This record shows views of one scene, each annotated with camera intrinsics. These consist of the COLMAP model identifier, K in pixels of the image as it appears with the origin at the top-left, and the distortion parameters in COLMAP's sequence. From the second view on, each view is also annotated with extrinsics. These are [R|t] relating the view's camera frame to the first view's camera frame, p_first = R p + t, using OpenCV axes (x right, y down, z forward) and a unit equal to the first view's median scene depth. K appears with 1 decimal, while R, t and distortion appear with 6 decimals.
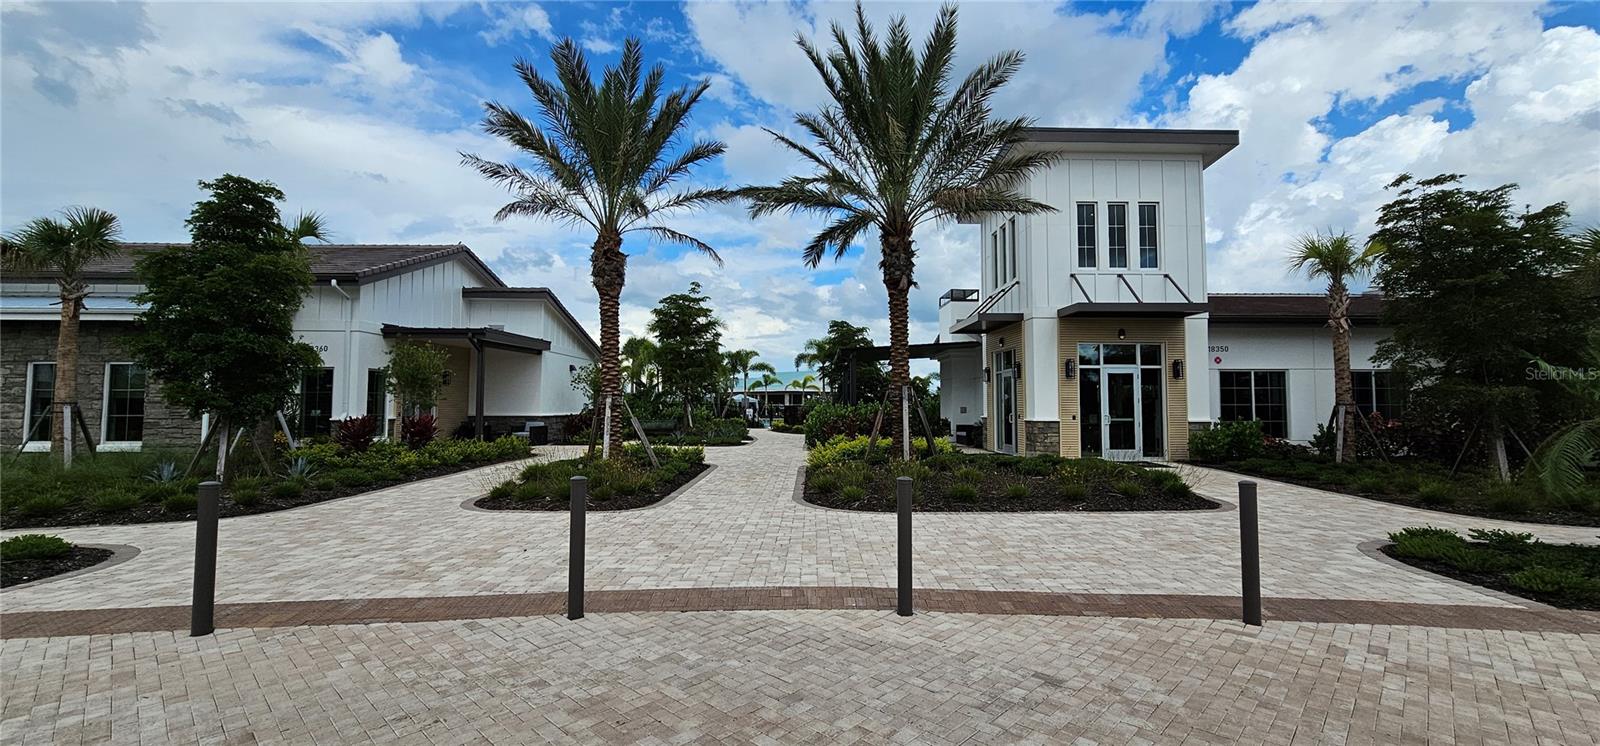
lens RADIAL K [[656.8, 0, 800.0], [0, 656.8, 373.0], [0, 0, 1]] dist [-0.001894, 0.000333]
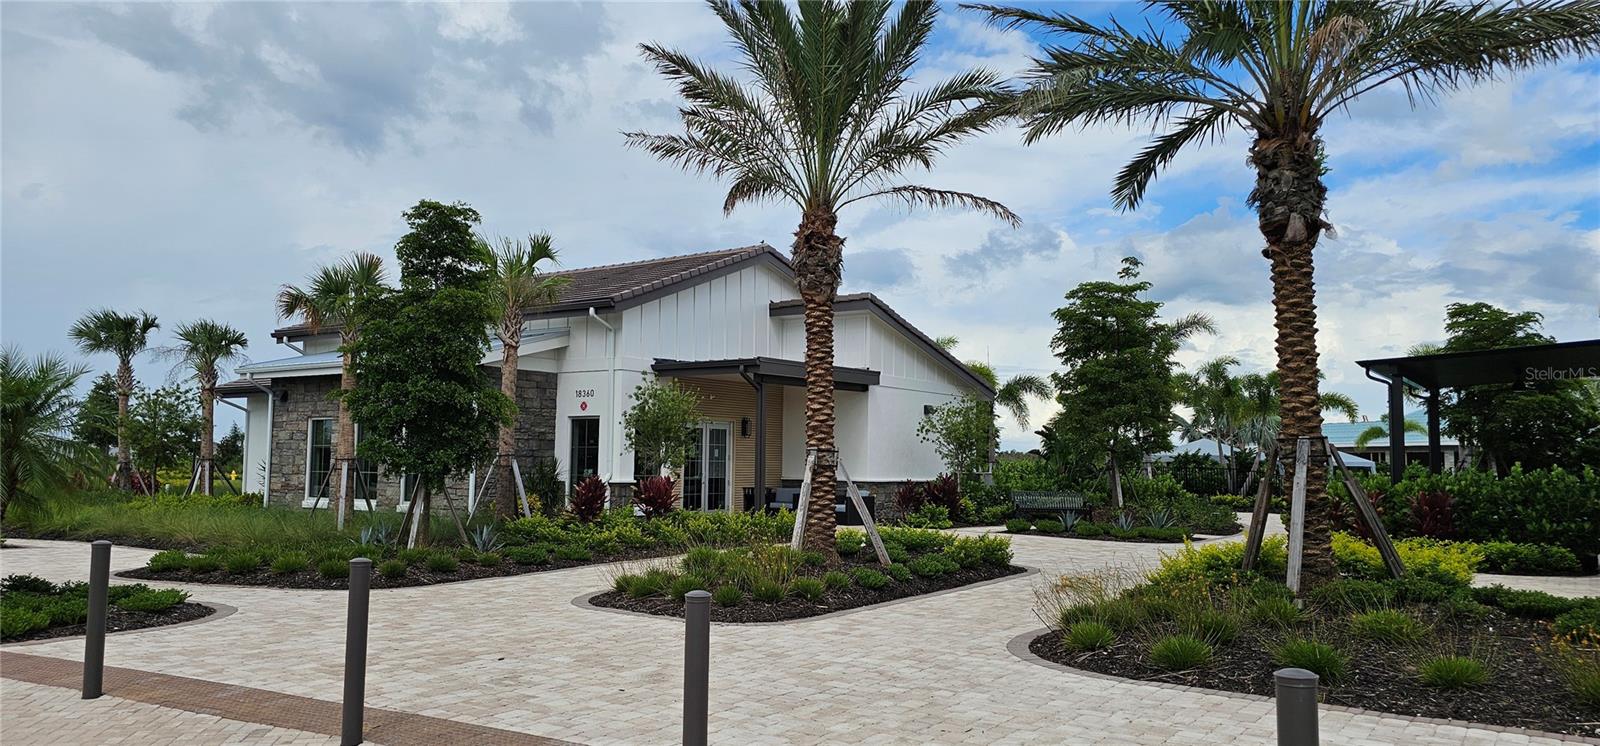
lens RADIAL K [[1061.3, 0, 785.6], [0, 1061.3, 387.0], [0, 0, 1]] dist [0.063074, -0.060408]
pose [[0.805812, -0.033400, -0.591229, 0.243070], [0.017424, 0.999313, -0.032704, 0.002374], [0.591916, 0.016052, 0.805840, 0.086451]]
